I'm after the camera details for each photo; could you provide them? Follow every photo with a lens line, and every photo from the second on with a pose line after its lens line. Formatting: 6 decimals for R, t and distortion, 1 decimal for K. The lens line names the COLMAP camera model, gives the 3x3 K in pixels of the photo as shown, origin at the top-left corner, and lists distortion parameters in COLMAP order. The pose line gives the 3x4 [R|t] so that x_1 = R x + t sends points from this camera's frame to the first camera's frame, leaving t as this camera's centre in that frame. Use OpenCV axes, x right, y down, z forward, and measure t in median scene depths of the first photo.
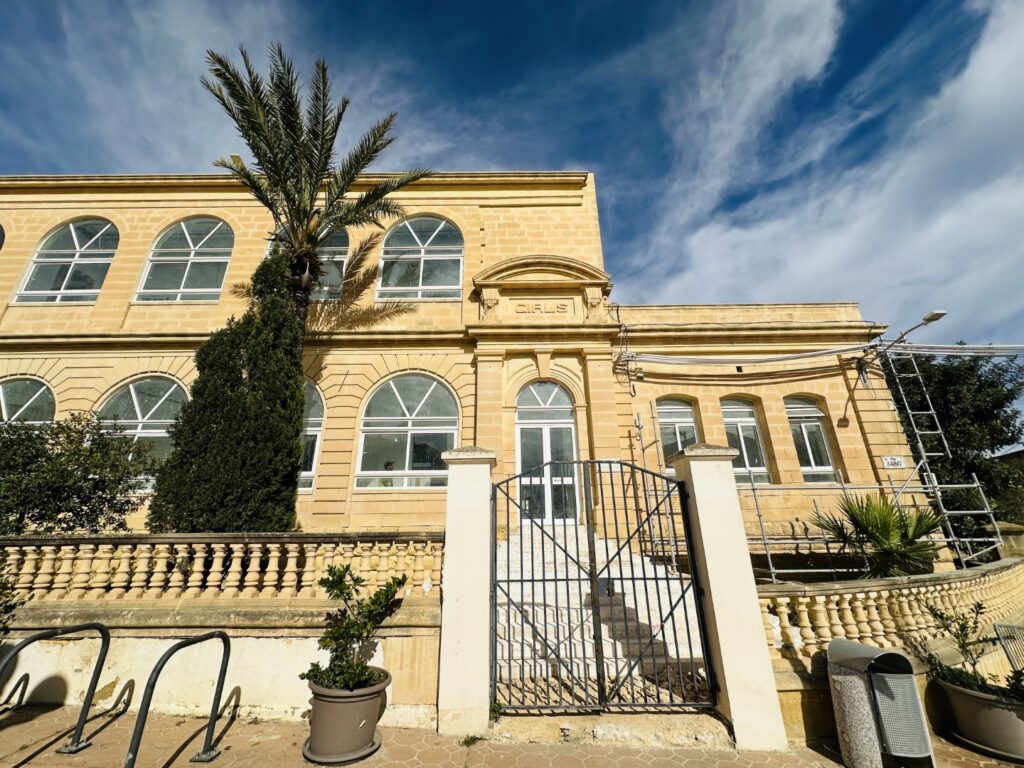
lens RADIAL K [[406.7, 0, 514.2], [0, 406.7, 380.2], [0, 0, 1]] dist [0.014856, -0.000347]
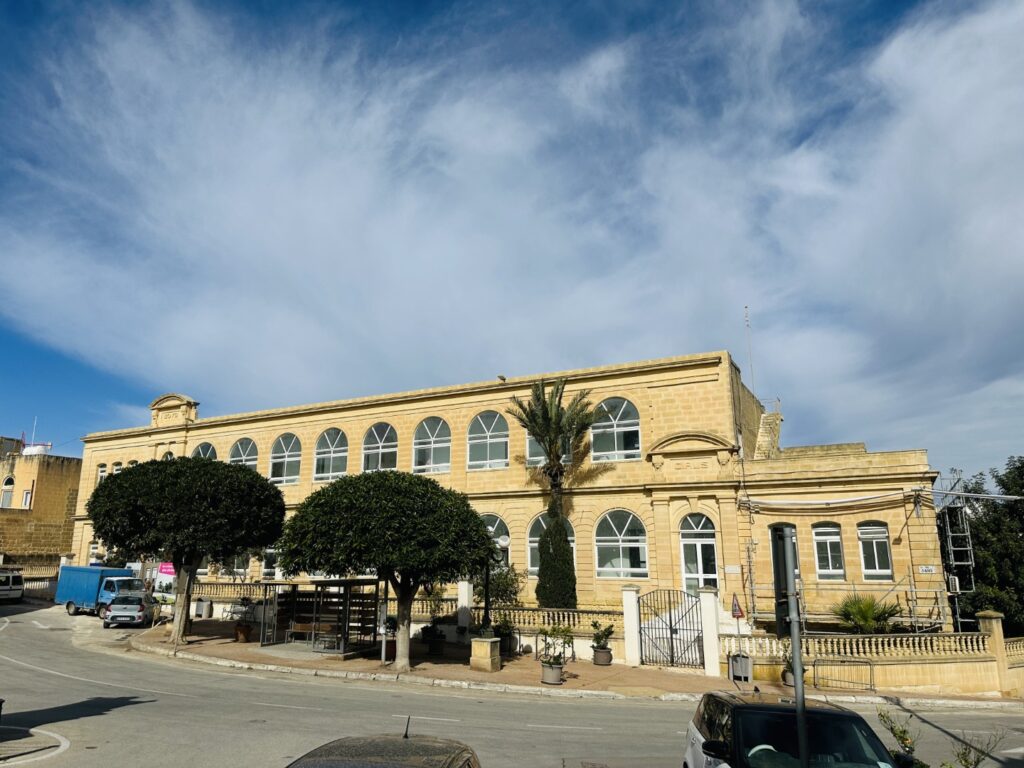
lens RADIAL K [[731.8, 0, 508.9], [0, 731.8, 384.1], [0, 0, 1]] dist [0.024758, -0.014657]
pose [[0.884622, -0.096267, -0.456264, 0.804883], [0.159211, 0.982014, 0.101489, -0.930431], [0.438287, -0.162422, 0.884038, -1.846697]]
